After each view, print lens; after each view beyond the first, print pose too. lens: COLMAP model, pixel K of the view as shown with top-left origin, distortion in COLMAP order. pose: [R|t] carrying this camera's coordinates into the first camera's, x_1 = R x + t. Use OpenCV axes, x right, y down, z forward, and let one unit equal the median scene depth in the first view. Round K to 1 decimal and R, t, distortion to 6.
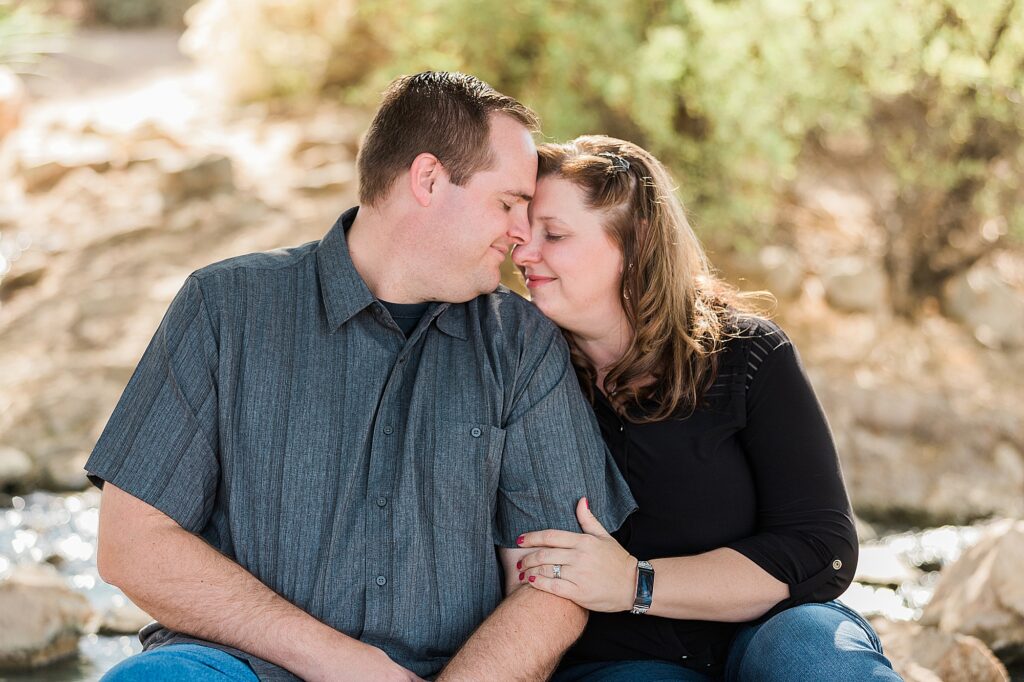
lens RADIAL K [[3082.8, 0, 512.0], [0, 3082.8, 341.0], [0, 0, 1]] dist [-0.086130, -0.714545]
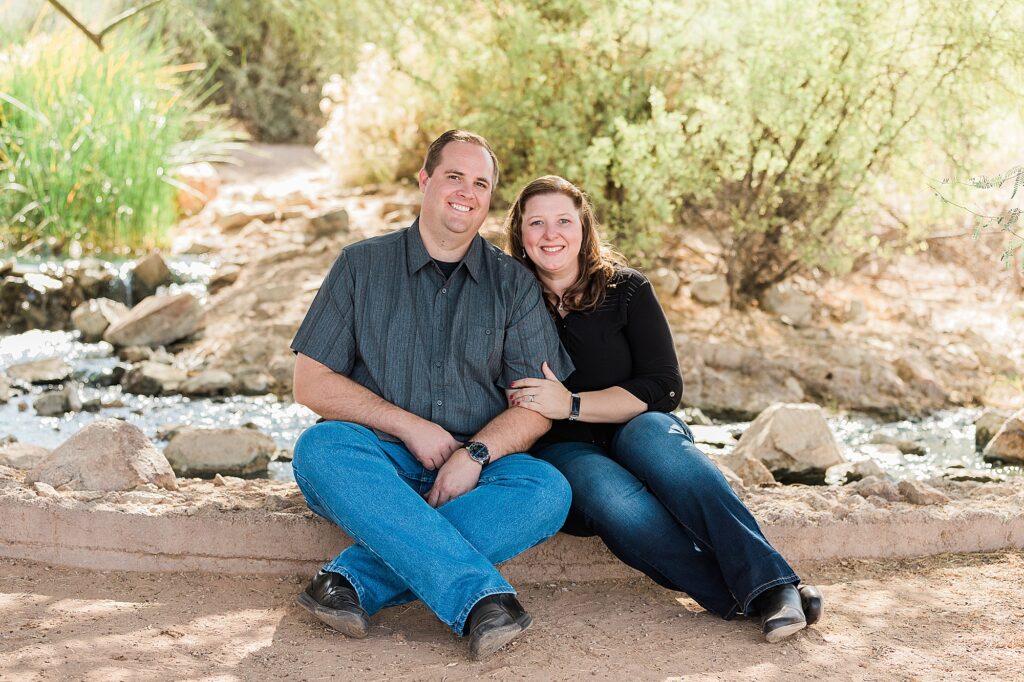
lens RADIAL K [[2029.9, 0, 512.0], [0, 2029.9, 341.0], [0, 0, 1]] dist [0.039571, 0.142920]
pose [[0.999887, 0.015016, -0.000131, 0.001530], [-0.015016, 0.999831, -0.010612, 0.026700], [-0.000028, 0.010613, 0.999944, -0.144499]]
